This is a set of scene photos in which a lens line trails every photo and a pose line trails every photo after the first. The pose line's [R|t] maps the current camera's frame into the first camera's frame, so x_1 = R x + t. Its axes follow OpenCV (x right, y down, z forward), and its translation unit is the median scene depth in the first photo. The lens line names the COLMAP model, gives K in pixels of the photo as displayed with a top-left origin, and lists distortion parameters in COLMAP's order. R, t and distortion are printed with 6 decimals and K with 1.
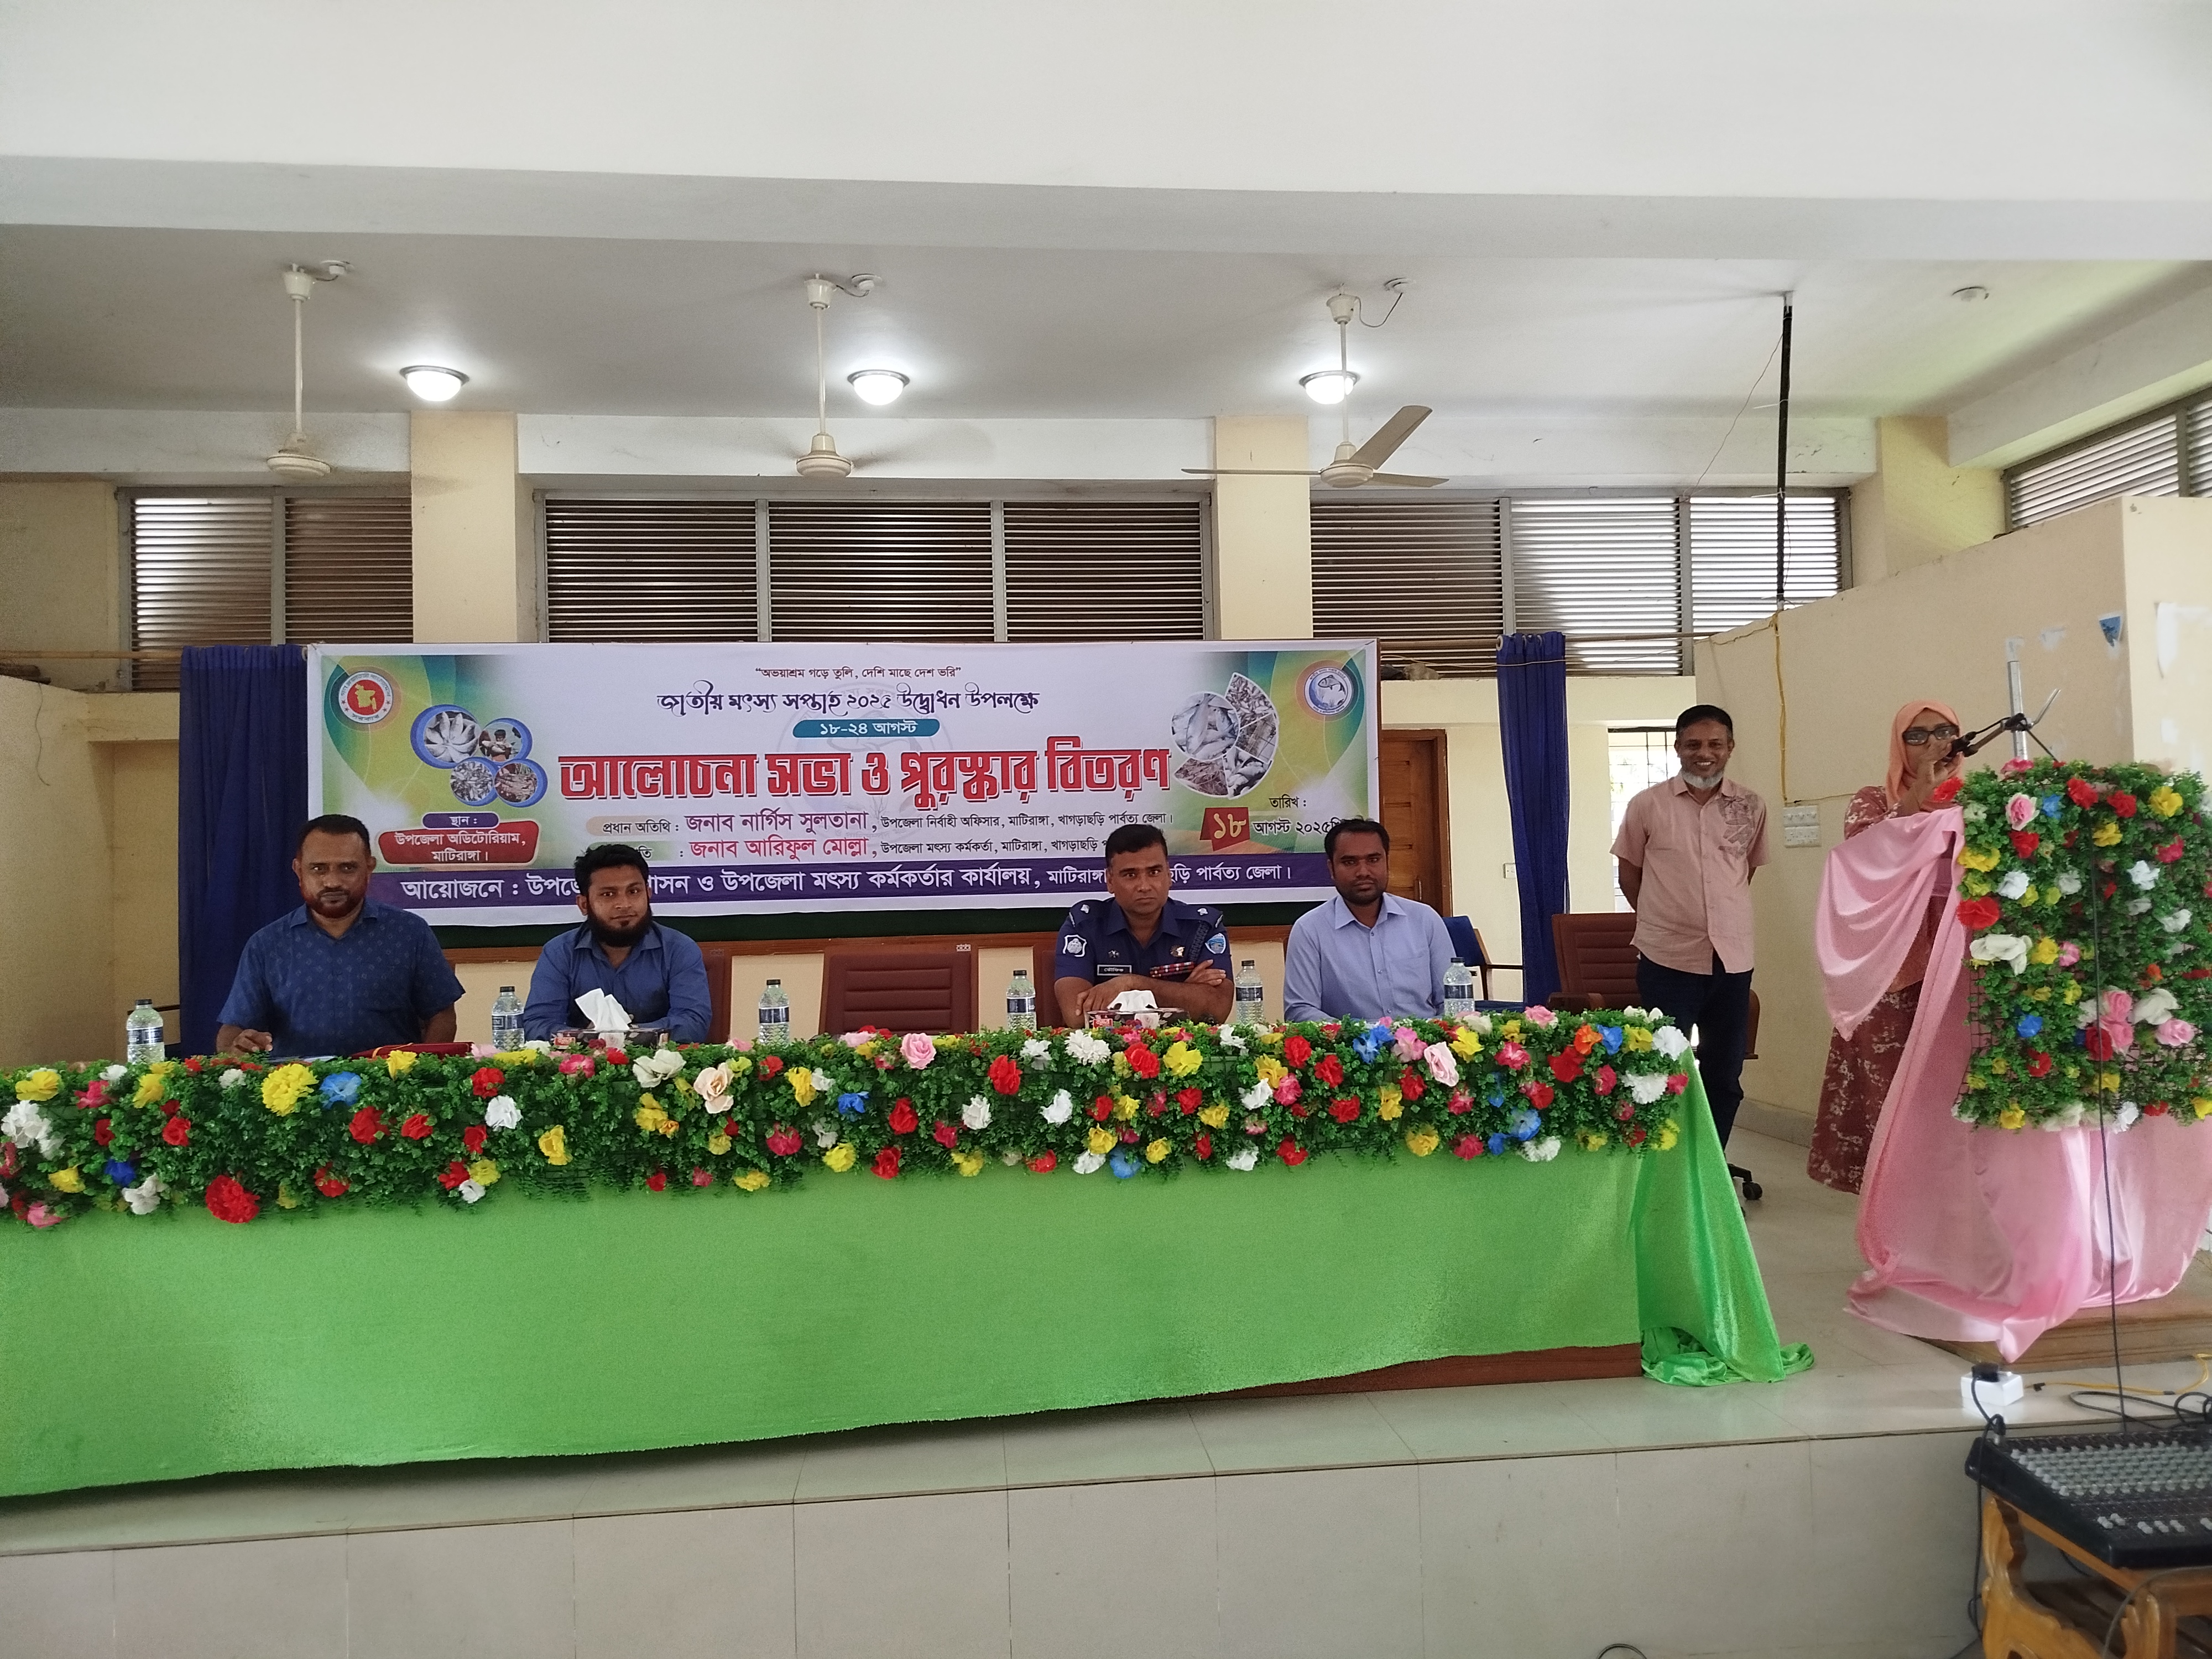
lens RADIAL K [[1528.4, 0, 1112.9], [0, 1528.4, 839.6], [0, 0, 1]] dist [0.114424, -0.152432]
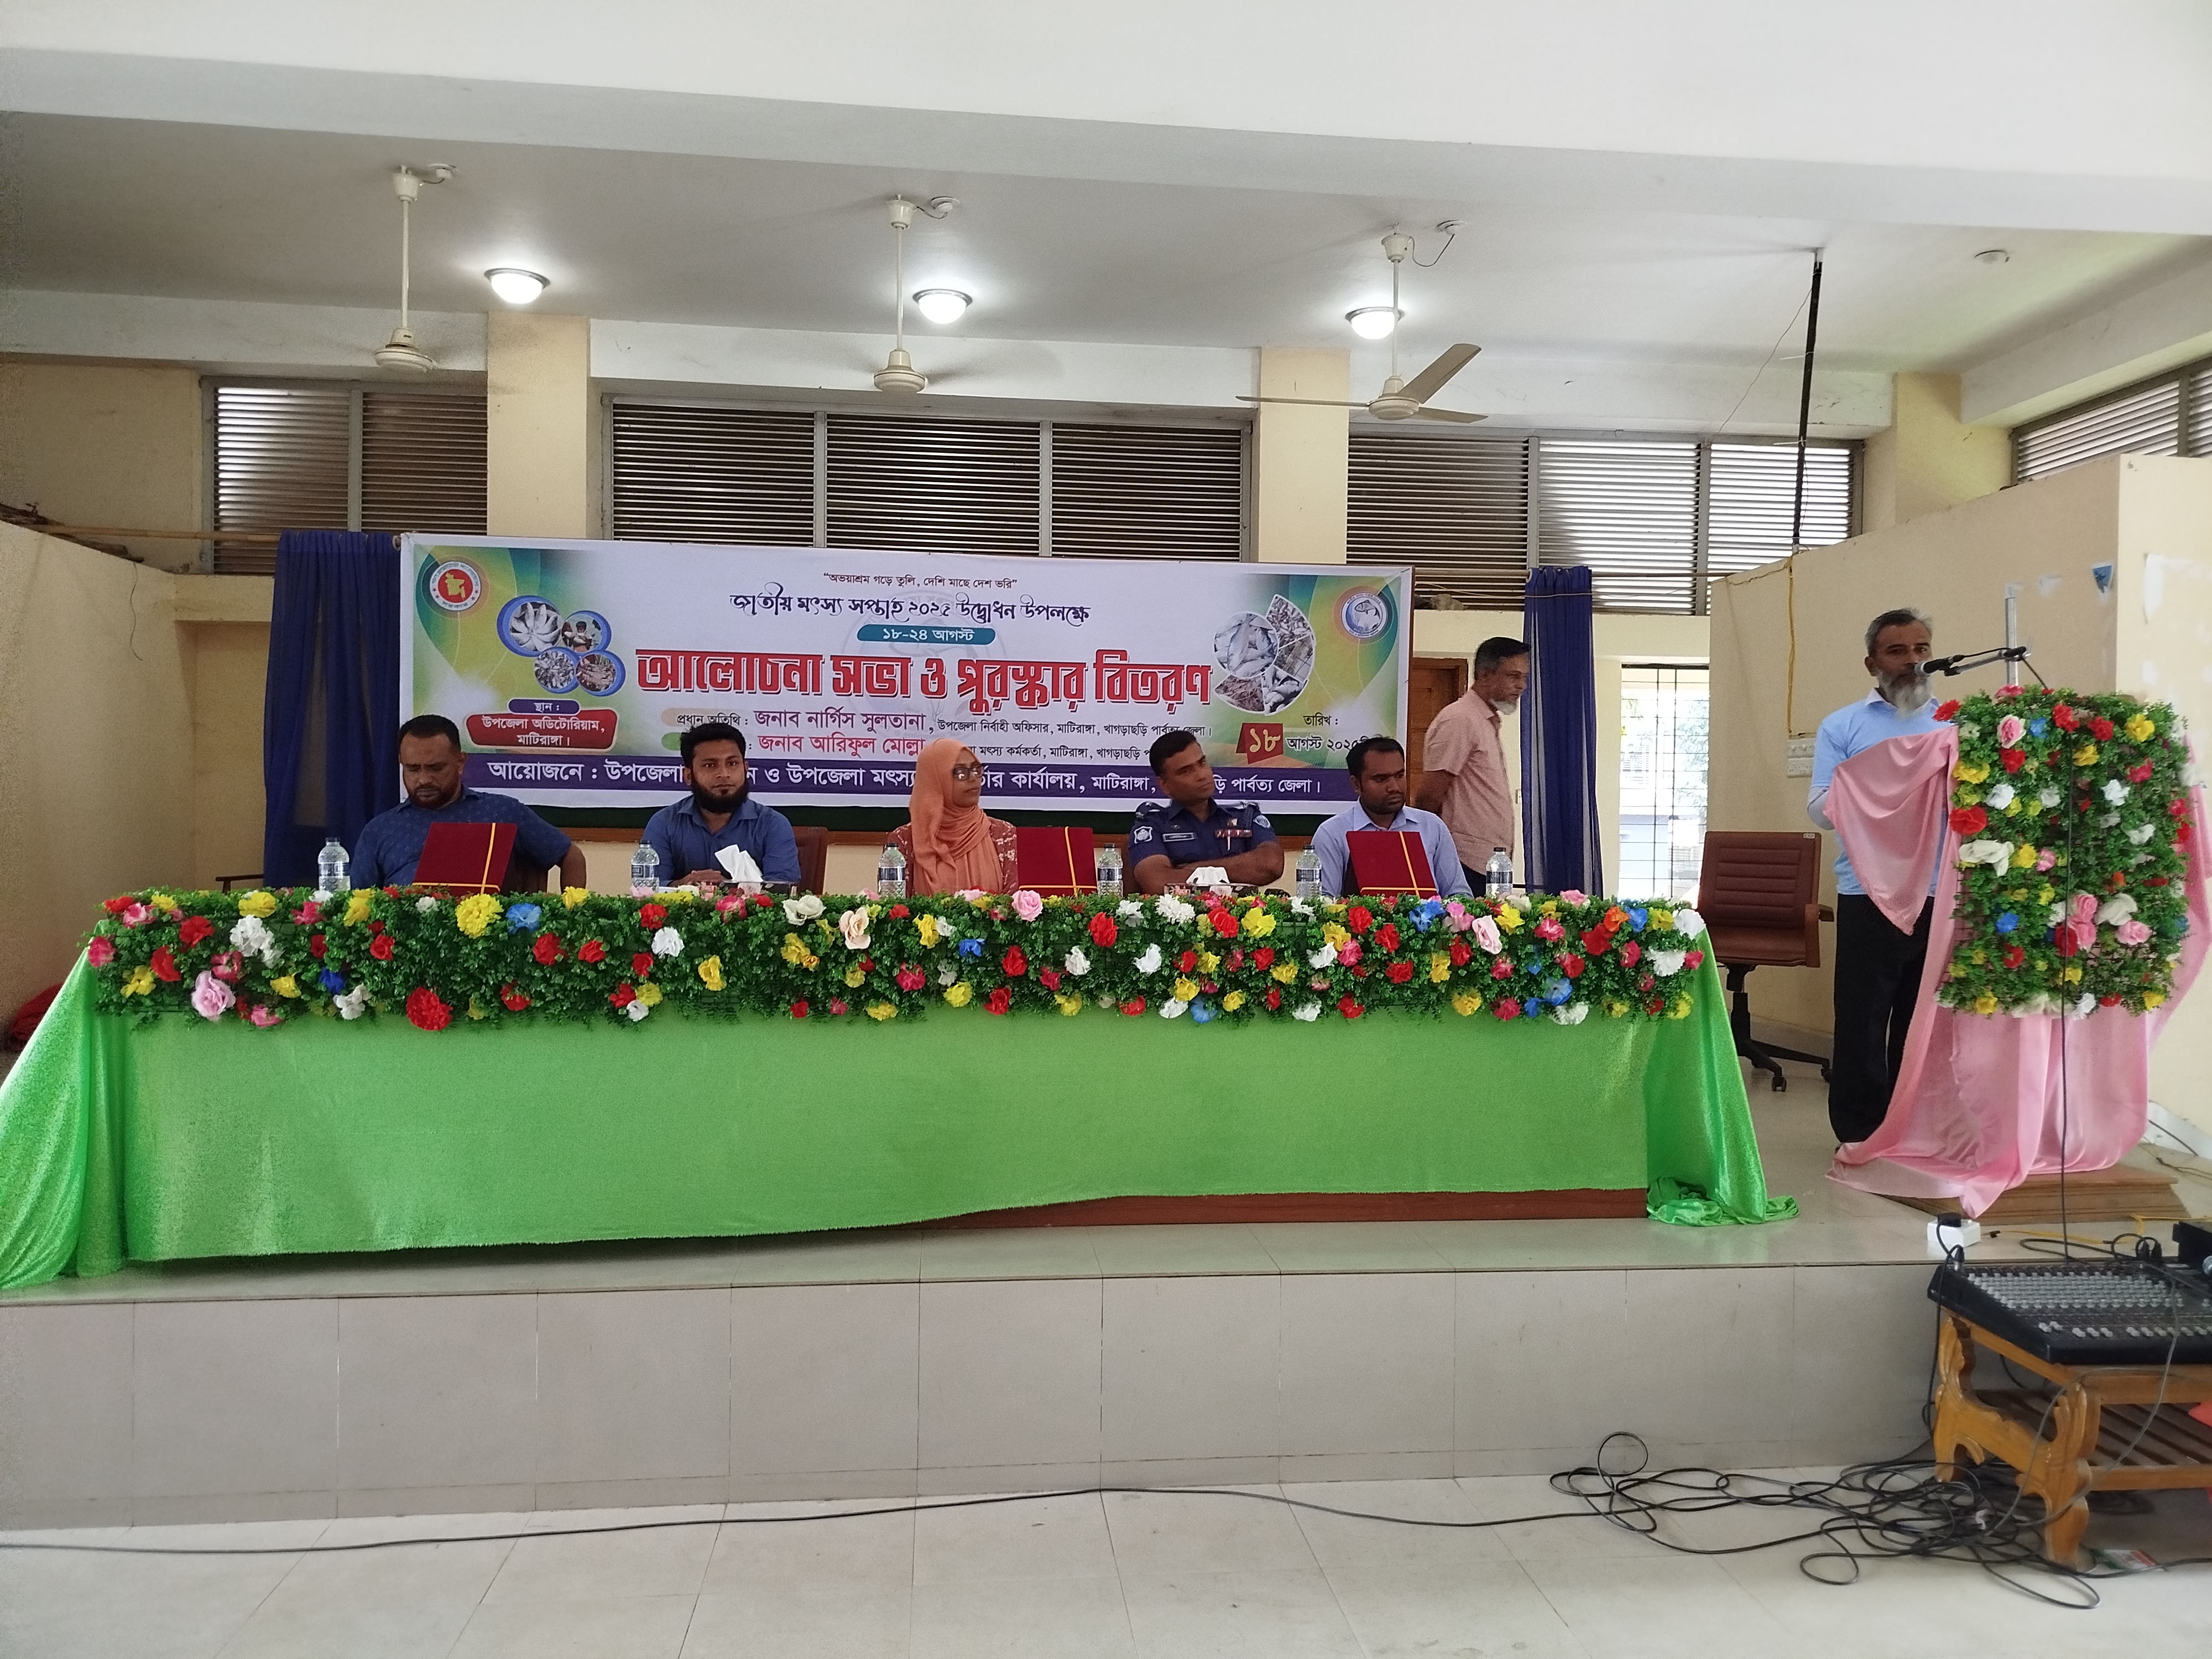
lens RADIAL K [[1524.2, 0, 1113.2], [0, 1524.2, 840.6], [0, 0, 1]] dist [0.132287, -0.195239]
pose [[0.999304, 0.036247, 0.008837, -0.036266], [-0.036599, 0.998379, 0.043586, 0.018314], [-0.007243, -0.043879, 0.999011, -0.060946]]
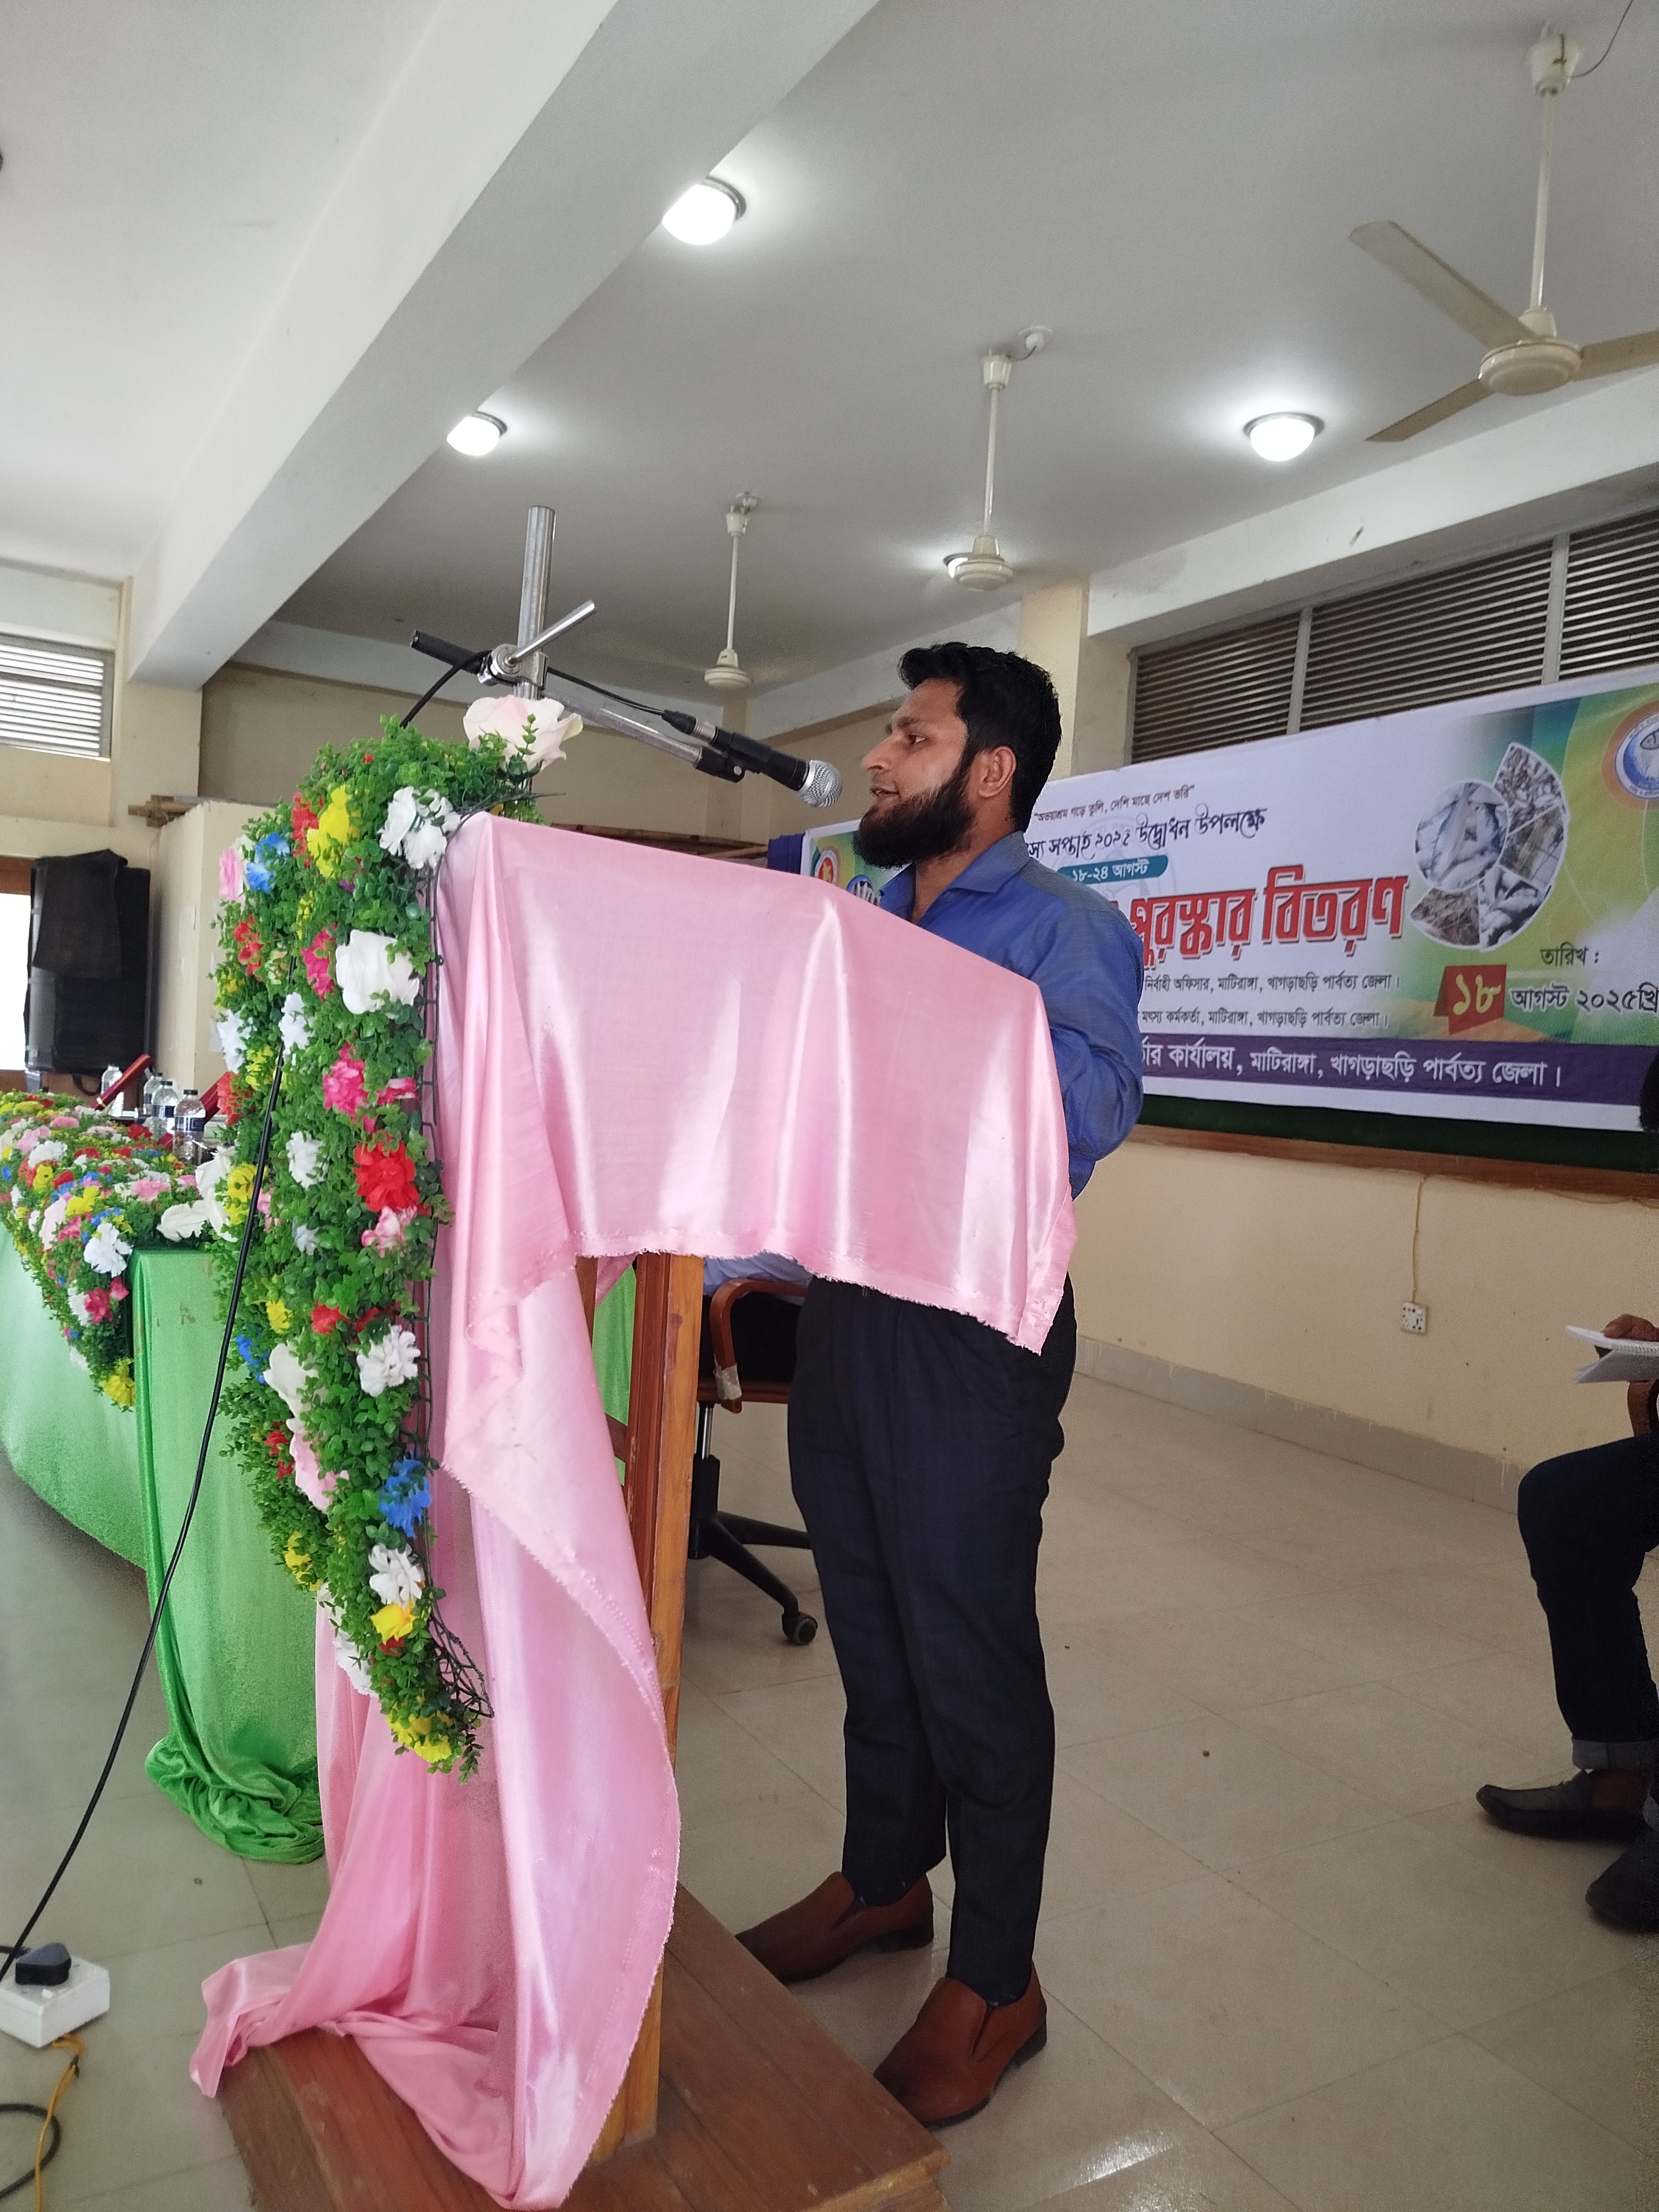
lens RADIAL K [[1534.5, 0, 820.2], [0, 1534.5, 1110.6], [0, 0, 1]] dist [0.001215, -0.003310]
pose [[0.415994, 0.079387, -0.905896, 0.544842], [-0.038739, 0.996825, 0.069566, 0.005218], [0.908542, 0.006154, 0.417749, 0.507694]]
